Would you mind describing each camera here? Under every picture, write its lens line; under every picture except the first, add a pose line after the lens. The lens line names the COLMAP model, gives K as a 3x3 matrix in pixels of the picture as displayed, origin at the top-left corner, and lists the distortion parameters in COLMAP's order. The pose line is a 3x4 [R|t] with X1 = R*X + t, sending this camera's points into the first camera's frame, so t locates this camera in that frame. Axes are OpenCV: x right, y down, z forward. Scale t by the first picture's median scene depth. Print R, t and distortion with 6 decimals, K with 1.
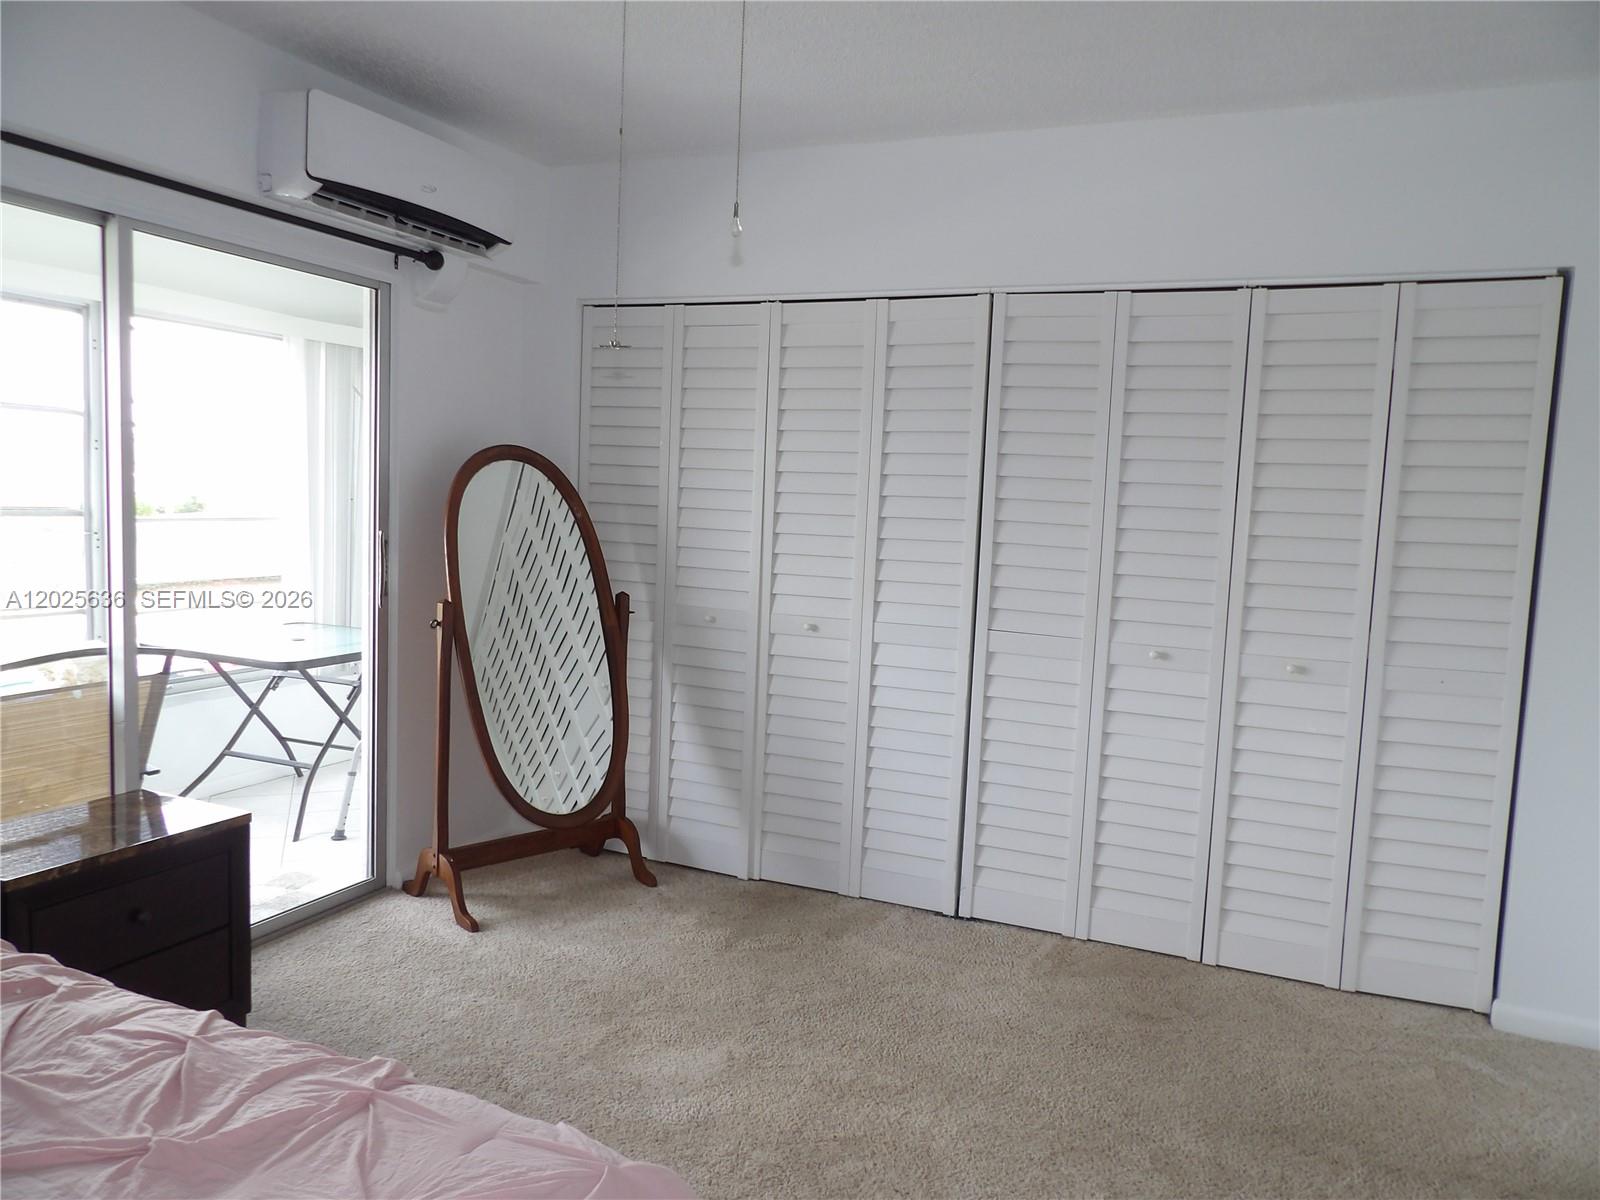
lens RADIAL K [[1150.6, 0, 808.1], [0, 1150.6, 595.2], [0, 0, 1]] dist [-0.033727, 0.048262]
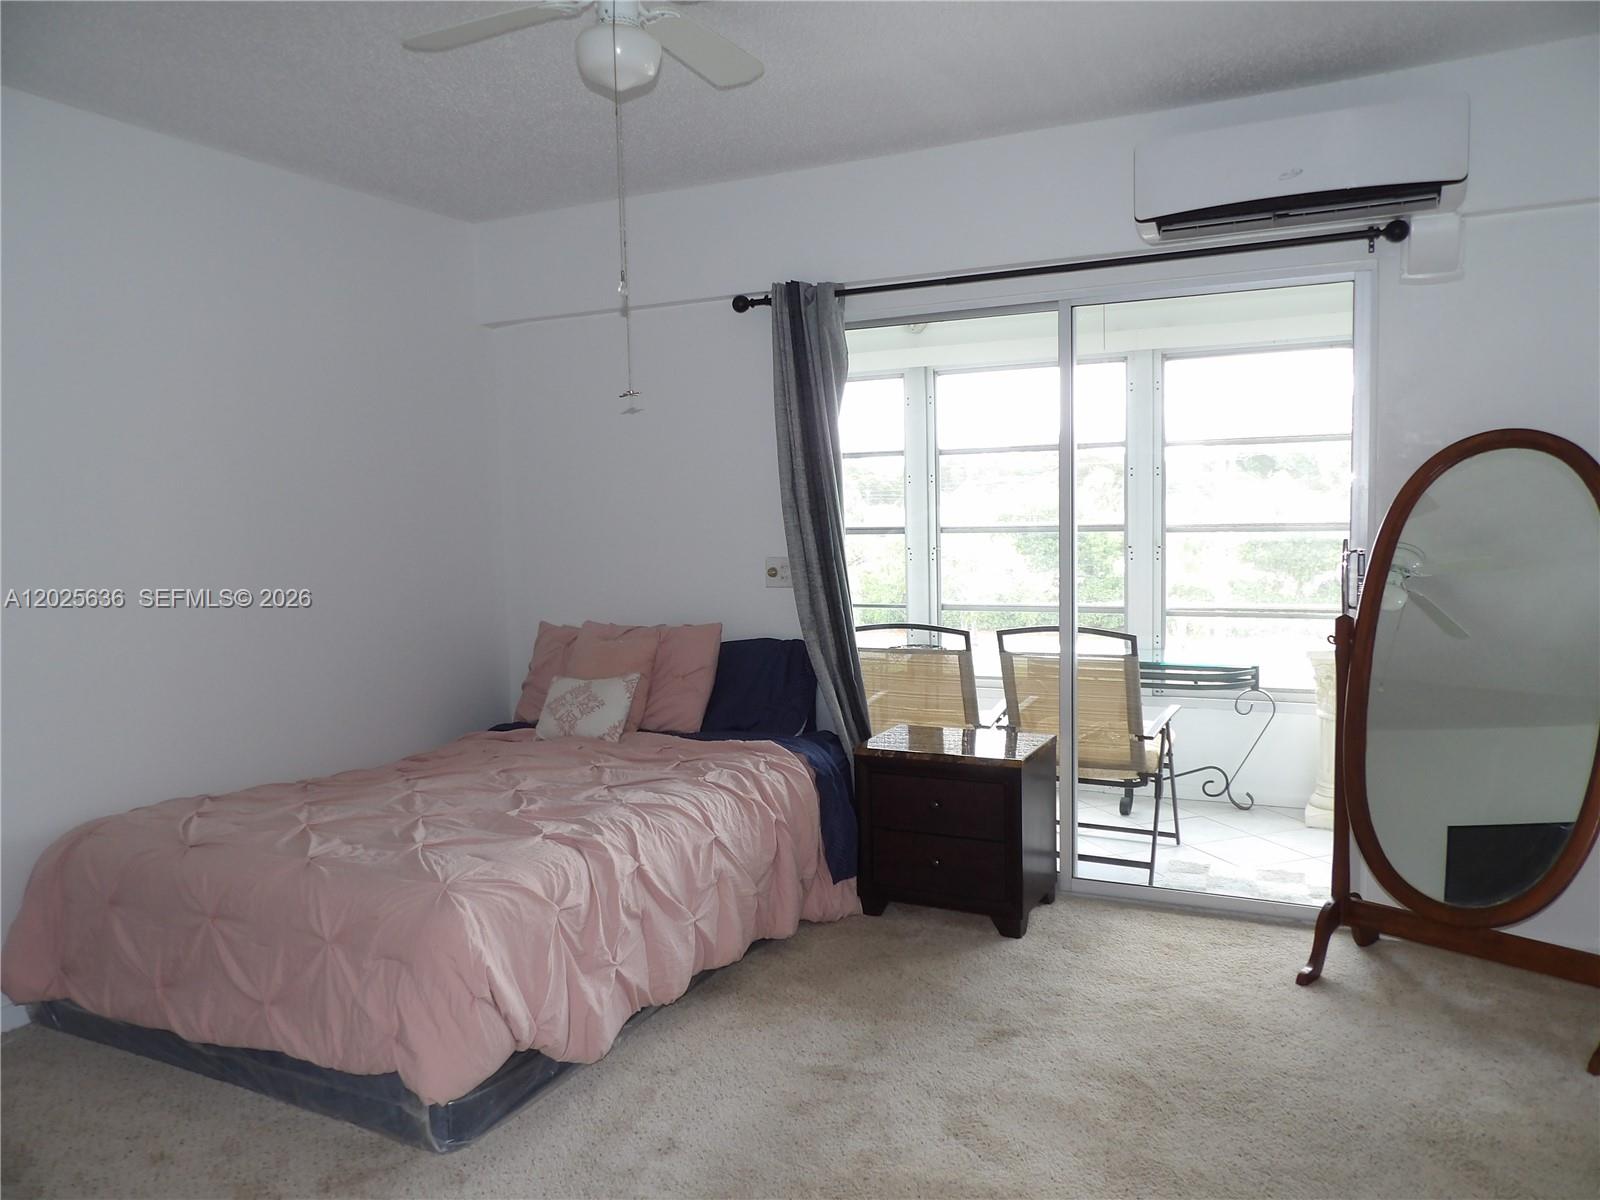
lens RADIAL K [[1150.6, 0, 808.2], [0, 1150.6, 592.1], [0, 0, 1]] dist [-0.033727, 0.048262]
pose [[-0.037815, 0.032515, -0.998756, 0.570513], [-0.066119, 0.997199, 0.034968, -0.016486], [0.997095, 0.067359, -0.035559, 0.589905]]
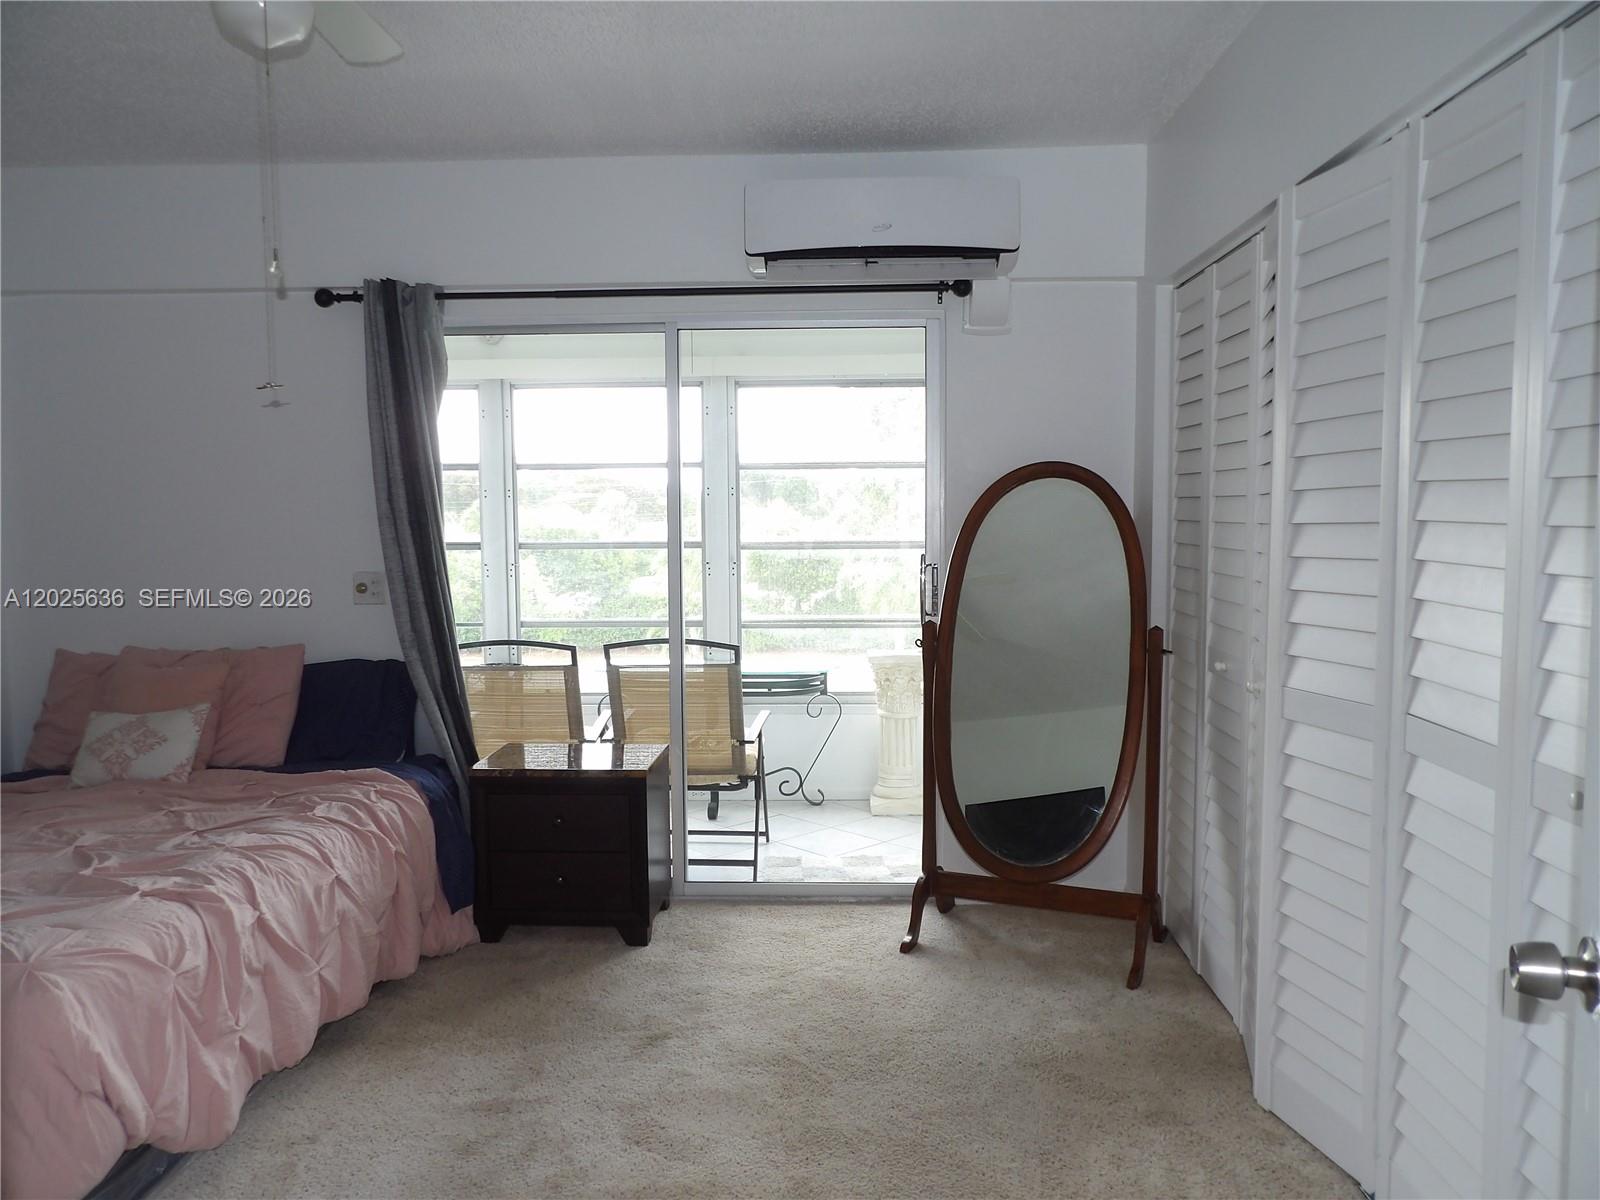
lens RADIAL K [[1150.6, 0, 802.0], [0, 1150.6, 597.1], [0, 0, 1]] dist [-0.033727, 0.048262]
pose [[0.370477, 0.016887, -0.928688, 0.564115], [-0.059191, 0.998232, -0.005462, -0.004338], [0.926954, 0.056994, 0.370822, 0.497998]]
